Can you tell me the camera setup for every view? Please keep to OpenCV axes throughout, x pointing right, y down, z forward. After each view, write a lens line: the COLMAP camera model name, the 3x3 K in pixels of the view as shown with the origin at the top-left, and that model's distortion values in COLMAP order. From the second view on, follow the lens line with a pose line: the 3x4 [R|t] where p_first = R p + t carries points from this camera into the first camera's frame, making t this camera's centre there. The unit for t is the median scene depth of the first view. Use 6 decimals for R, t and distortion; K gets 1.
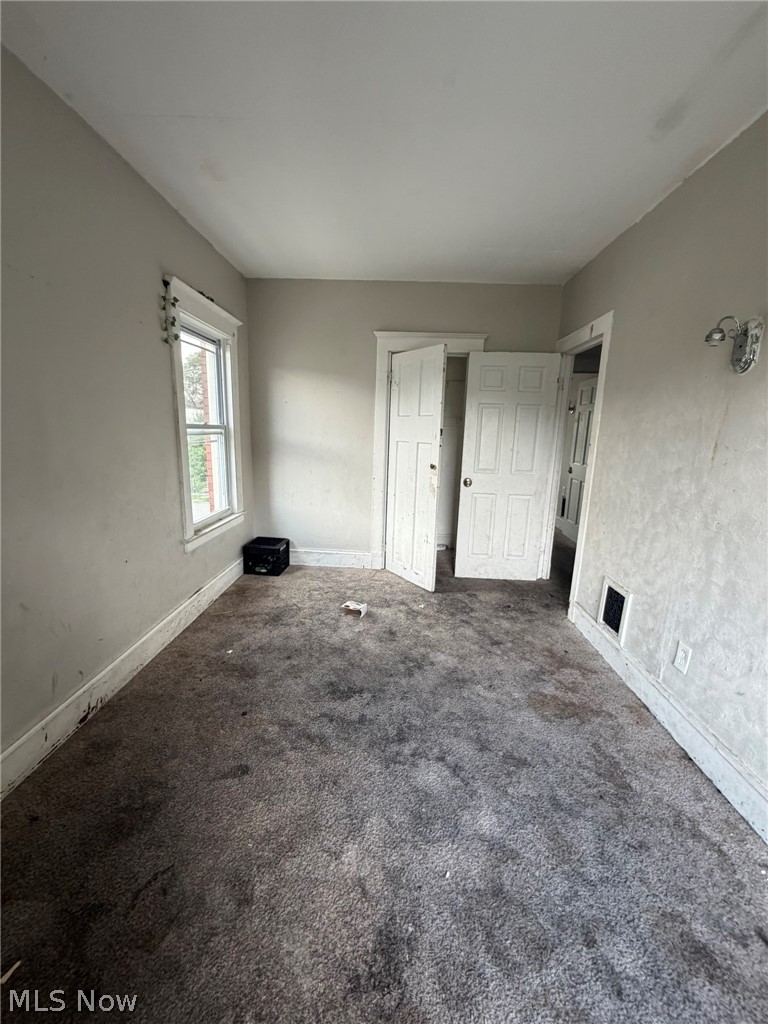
lens RADIAL K [[408.4, 0, 383.8], [0, 408.4, 512.5], [0, 0, 1]] dist [-0.001809, 0.000457]
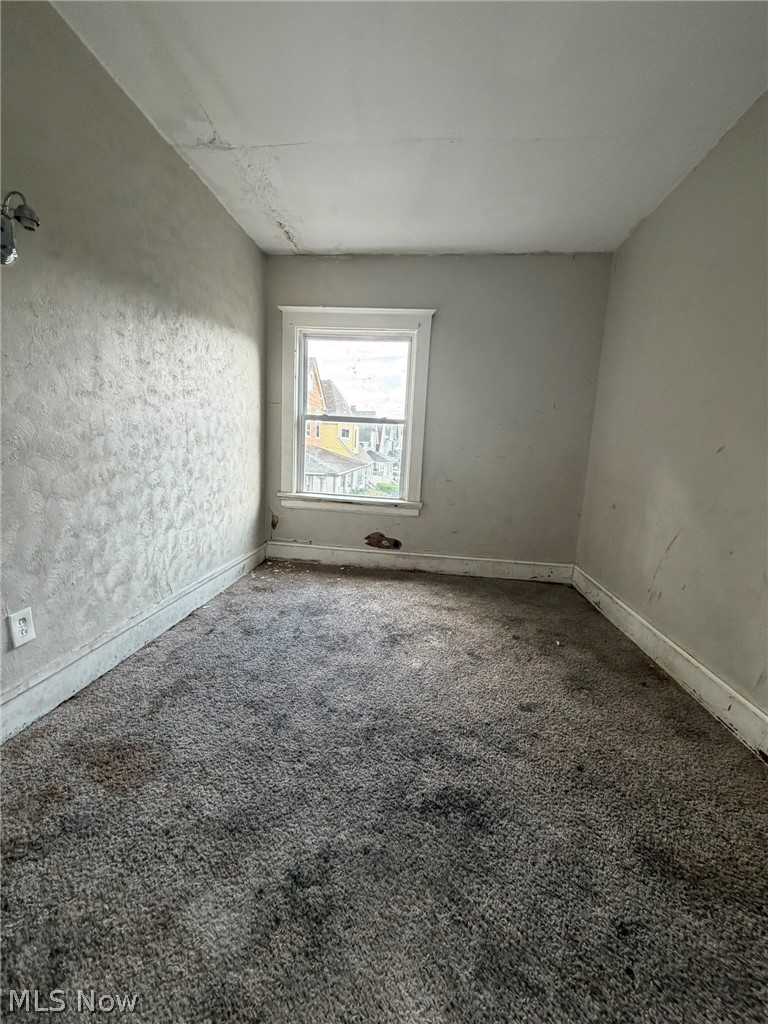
lens RADIAL K [[408.4, 0, 381.9], [0, 408.4, 515.7], [0, 0, 1]] dist [-0.001809, 0.000457]
pose [[-0.995445, -0.079413, 0.052754, 0.006825], [-0.055512, 0.932653, 0.356479, -0.163048], [-0.077510, 0.351926, -0.932813, 1.531731]]
